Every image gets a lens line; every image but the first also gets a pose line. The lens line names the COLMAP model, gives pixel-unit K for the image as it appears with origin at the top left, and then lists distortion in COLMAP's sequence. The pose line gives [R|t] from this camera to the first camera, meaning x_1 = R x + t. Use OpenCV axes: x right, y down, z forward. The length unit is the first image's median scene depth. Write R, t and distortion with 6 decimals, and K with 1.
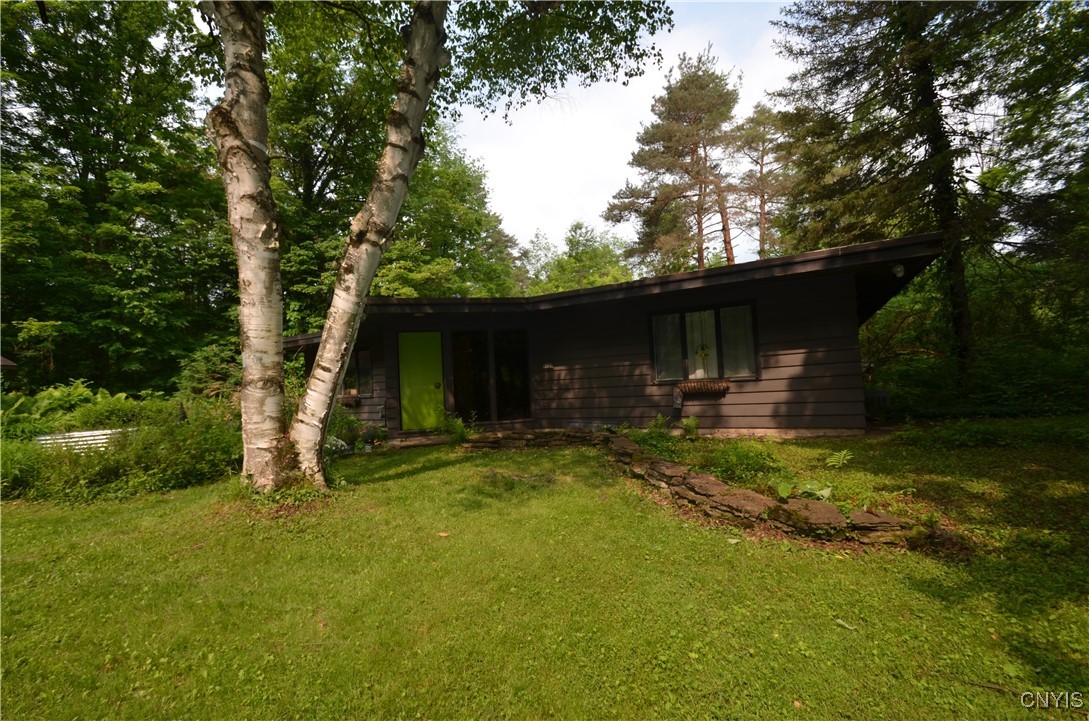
lens RADIAL K [[475.2, 0, 527.0], [0, 475.2, 370.6], [0, 0, 1]] dist [0.013615, -0.016409]
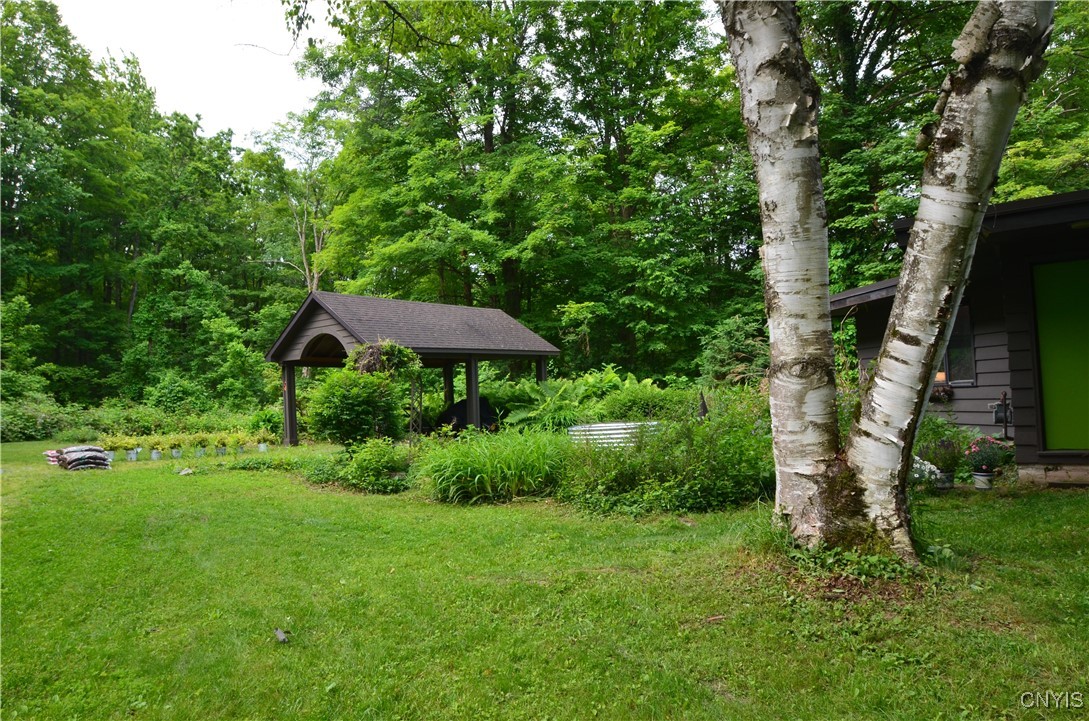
lens RADIAL K [[676.4, 0, 534.5], [0, 676.4, 370.0], [0, 0, 1]] dist [-0.028023, 0.001502]
pose [[0.637955, -0.010729, -0.769999, -0.077479], [0.040345, 0.998995, 0.019506, -0.000553], [0.769016, -0.043509, 0.637747, 0.134866]]
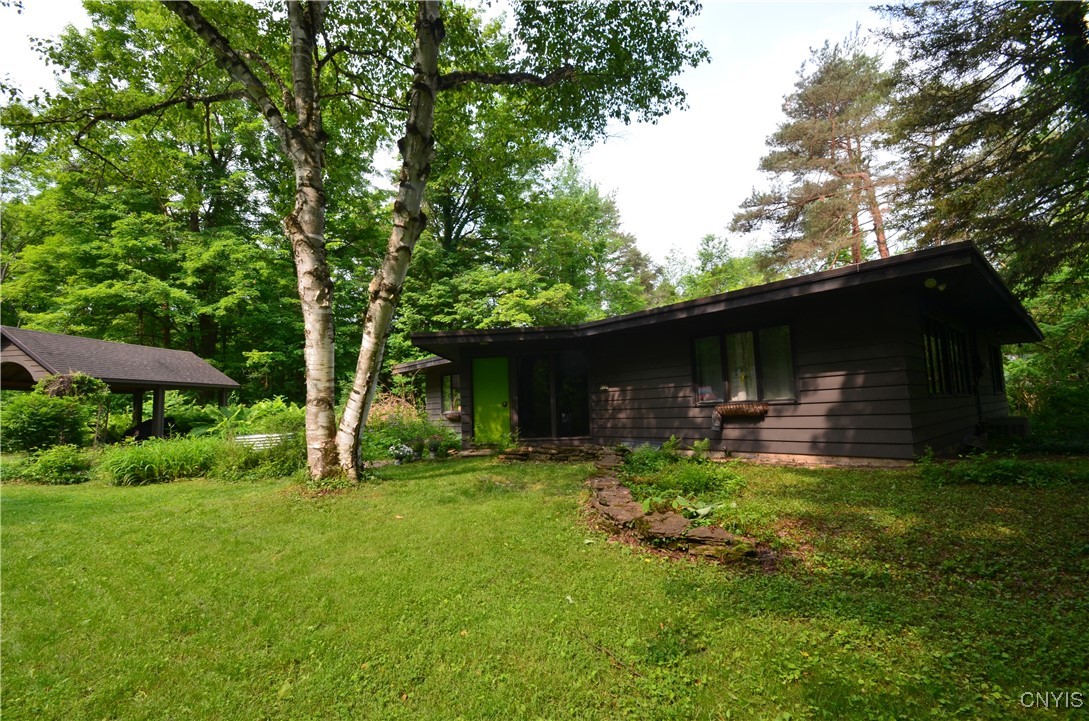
lens RADIAL K [[475.2, 0, 527.0], [0, 475.2, 370.6], [0, 0, 1]] dist [0.013615, -0.016409]
pose [[0.946232, -0.008428, -0.323380, 0.338567], [-0.003240, 0.999363, -0.035526, -0.012634], [0.323474, 0.034664, 0.945602, -0.093378]]
